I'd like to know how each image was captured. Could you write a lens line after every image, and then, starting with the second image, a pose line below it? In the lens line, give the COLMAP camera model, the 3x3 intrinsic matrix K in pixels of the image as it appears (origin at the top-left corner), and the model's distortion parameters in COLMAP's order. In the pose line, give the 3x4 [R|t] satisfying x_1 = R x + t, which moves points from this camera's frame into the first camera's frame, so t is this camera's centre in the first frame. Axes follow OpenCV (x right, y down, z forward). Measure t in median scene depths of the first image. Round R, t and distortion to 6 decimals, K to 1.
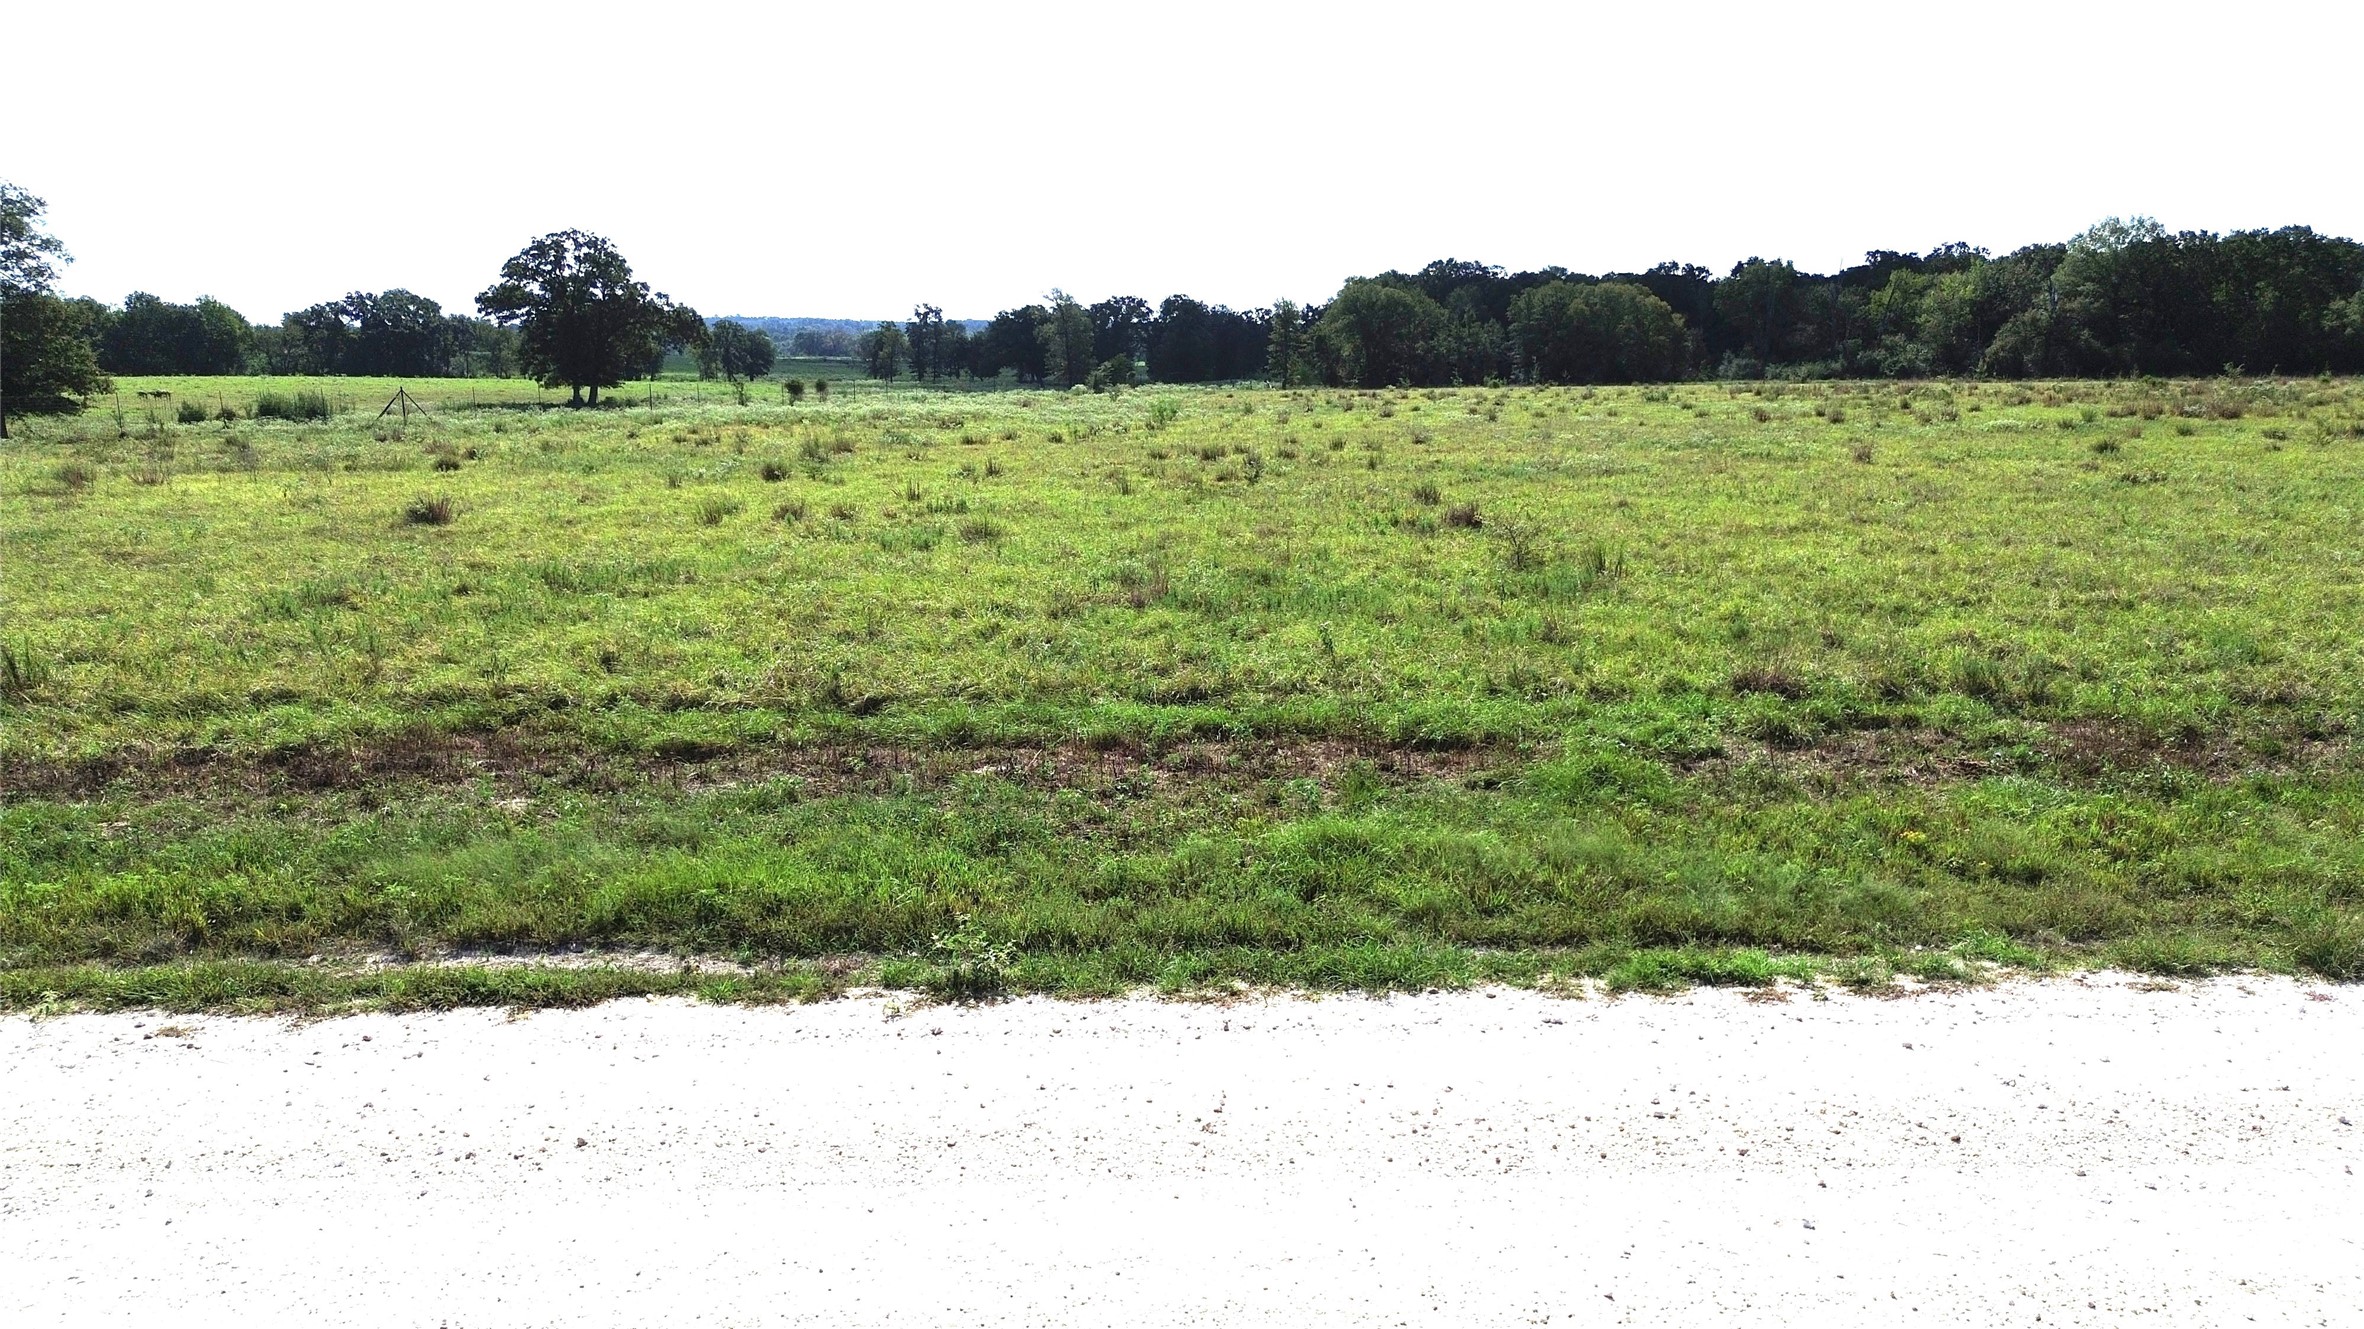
lens RADIAL K [[1664.5, 0, 1182.4], [0, 1664.5, 665.5], [0, 0, 1]] dist [0.033167, 0.000214]
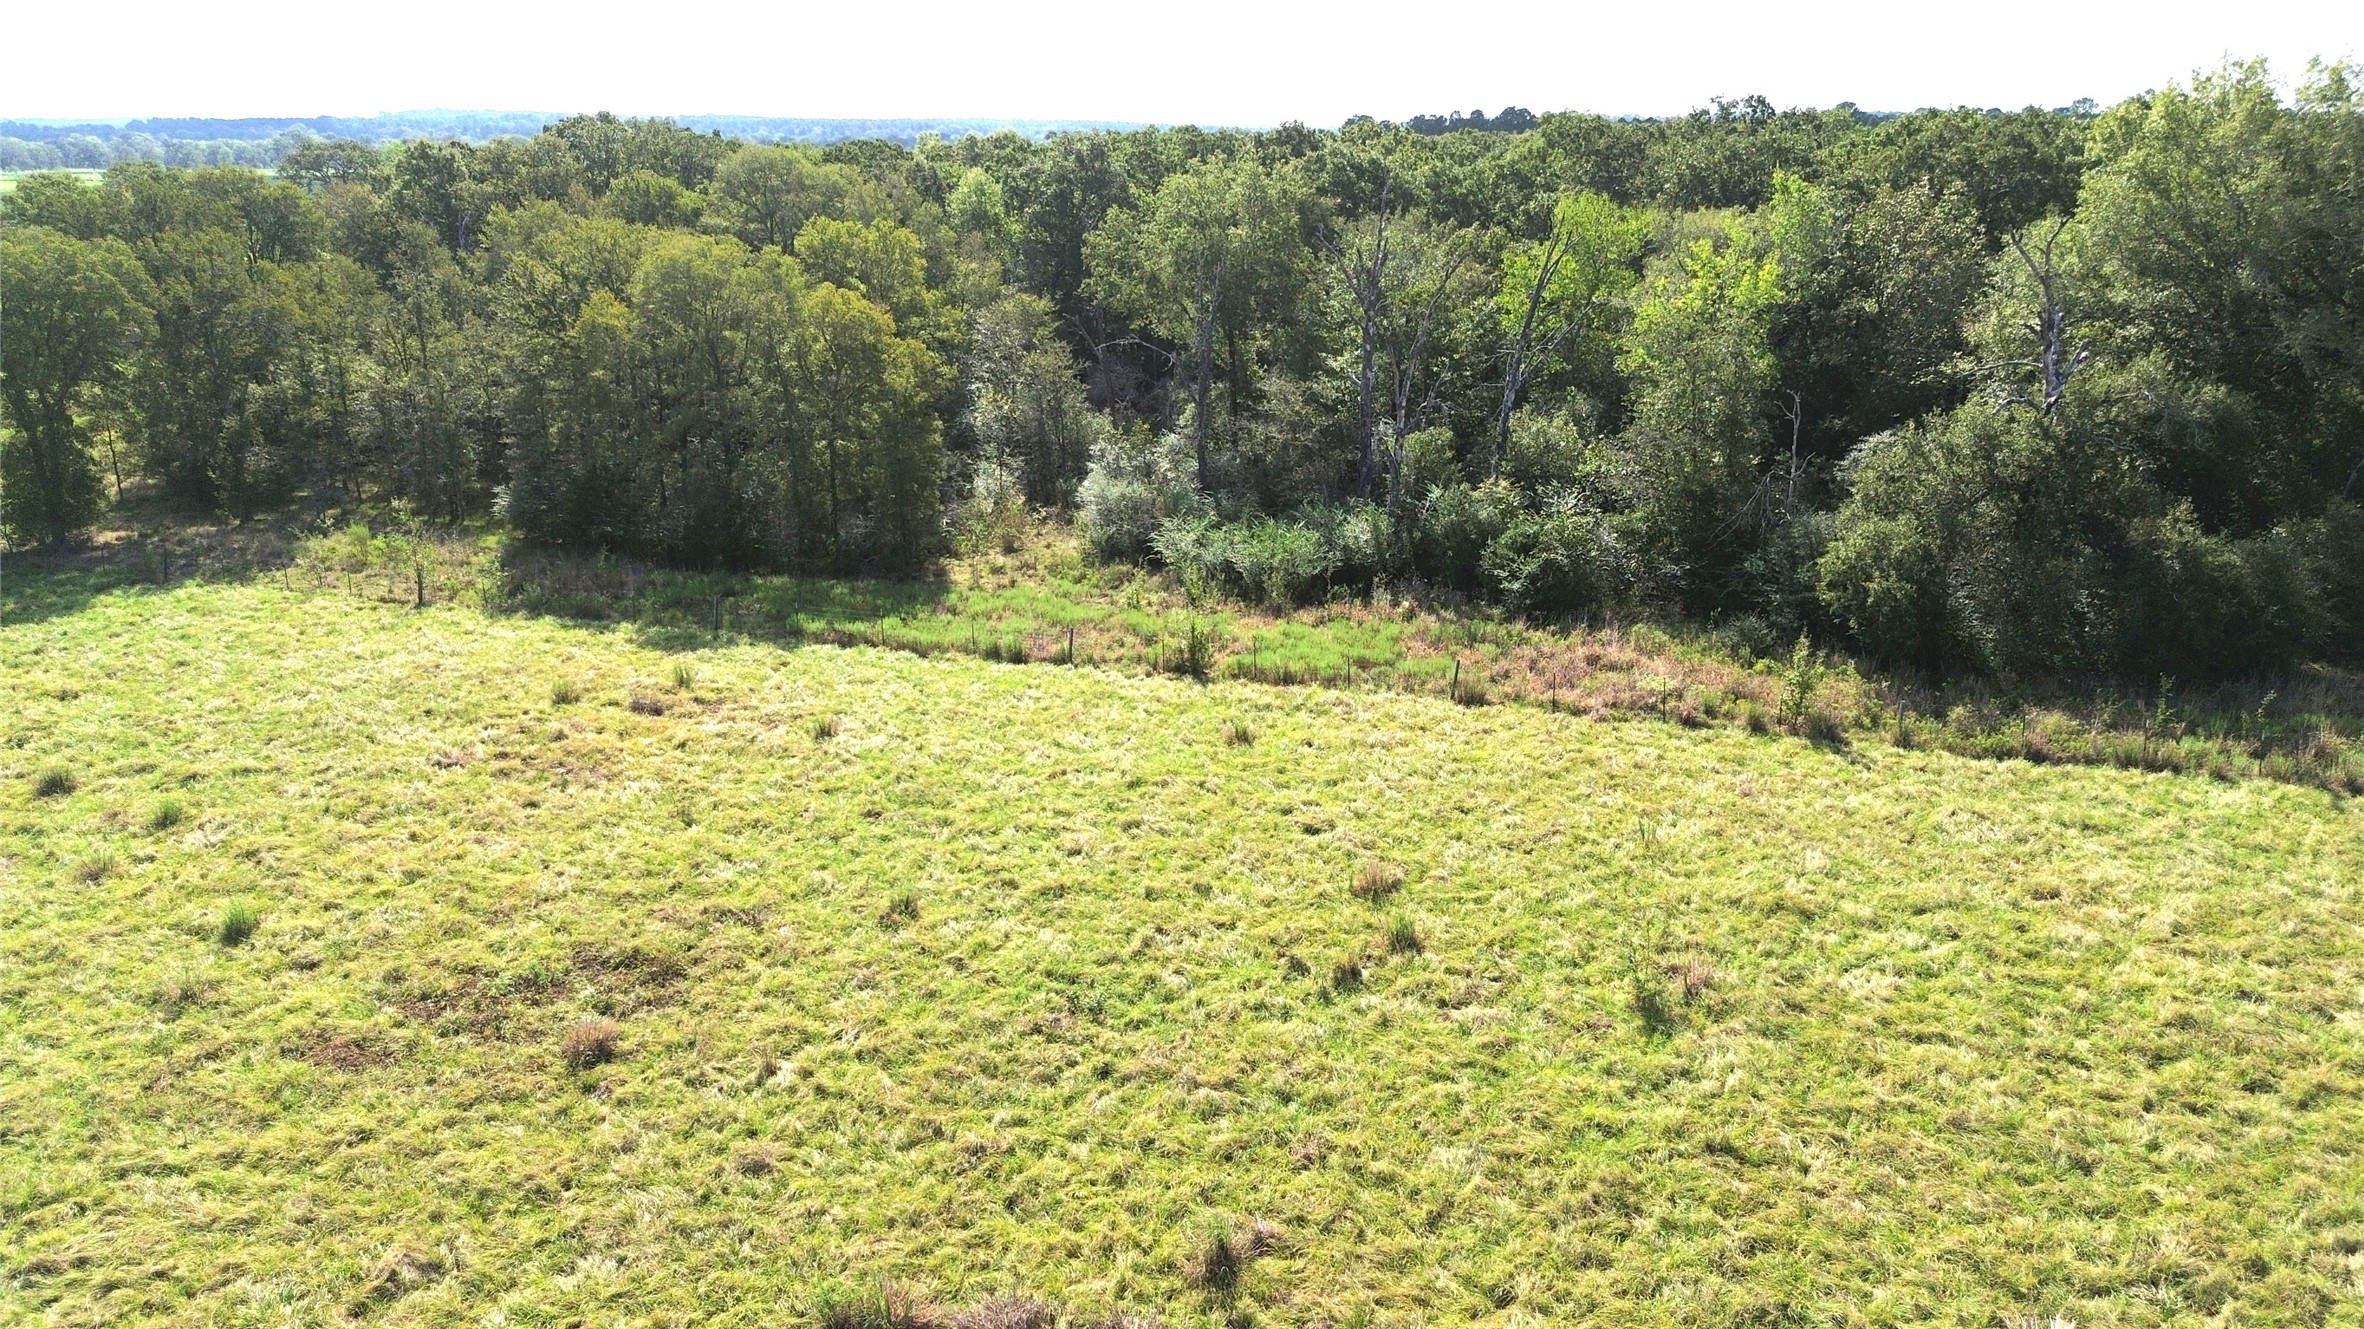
lens RADIAL K [[1664.5, 0, 1177.9], [0, 1664.5, 661.6], [0, 0, 1]] dist [0.033167, 0.000214]
pose [[0.994062, -0.022093, 0.106550, 0.317302], [0.010428, 0.994007, 0.108818, -0.185906], [-0.108316, -0.107061, 0.988335, 0.680331]]
